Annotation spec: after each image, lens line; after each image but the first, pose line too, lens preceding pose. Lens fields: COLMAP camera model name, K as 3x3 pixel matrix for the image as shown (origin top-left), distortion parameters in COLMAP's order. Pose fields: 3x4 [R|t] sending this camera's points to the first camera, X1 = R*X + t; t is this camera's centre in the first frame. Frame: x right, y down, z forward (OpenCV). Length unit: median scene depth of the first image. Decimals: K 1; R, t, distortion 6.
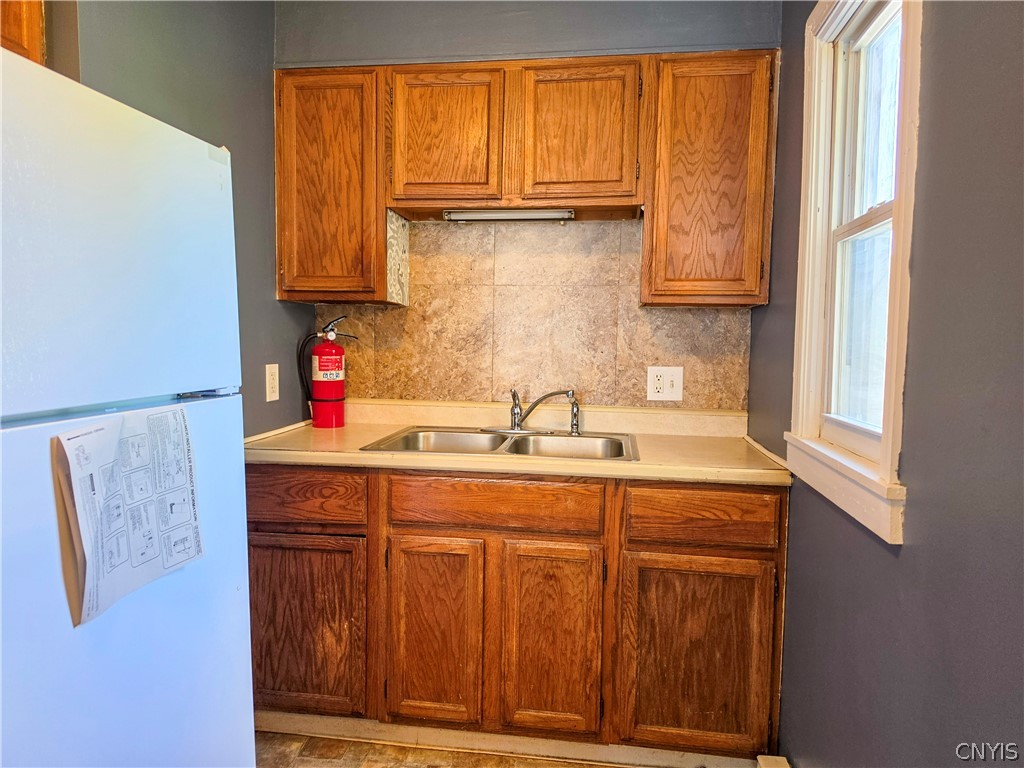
lens RADIAL K [[693.0, 0, 511.6], [0, 693.0, 382.0], [0, 0, 1]] dist [0.087103, -0.128234]
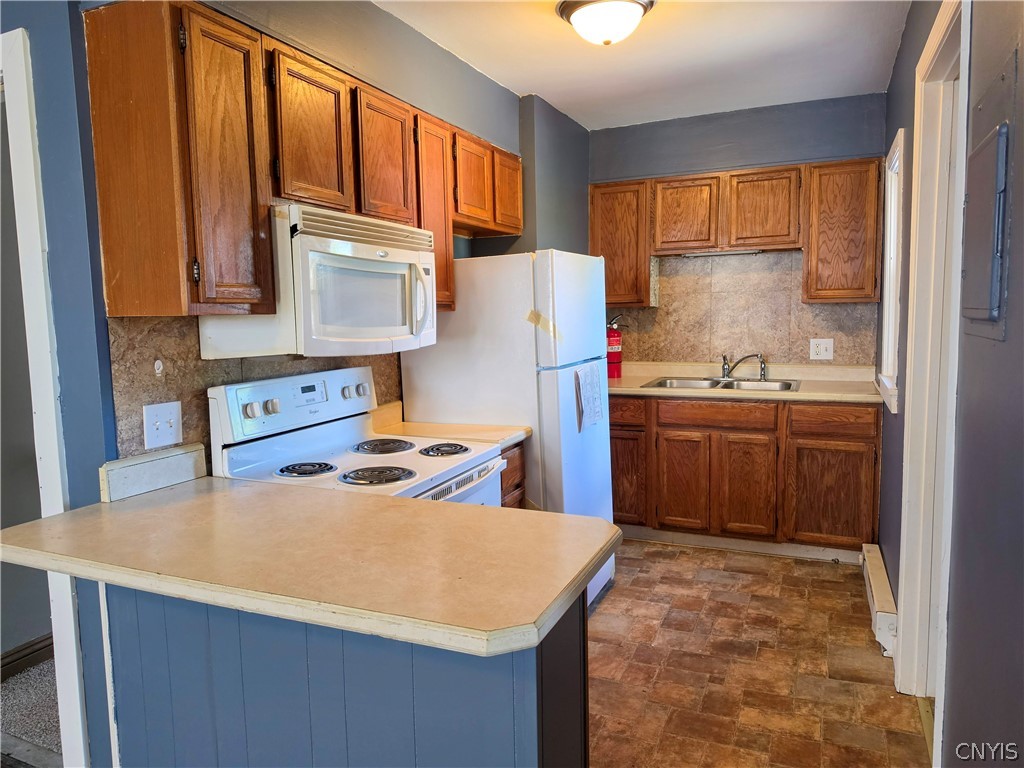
lens RADIAL K [[693.0, 0, 511.6], [0, 693.0, 382.0], [0, 0, 1]] dist [0.087103, -0.128234]
pose [[0.961958, -0.006770, -0.273115, -0.035708], [0.018577, 0.999000, 0.040668, -0.001153], [0.272567, -0.044194, 0.961121, -0.909020]]
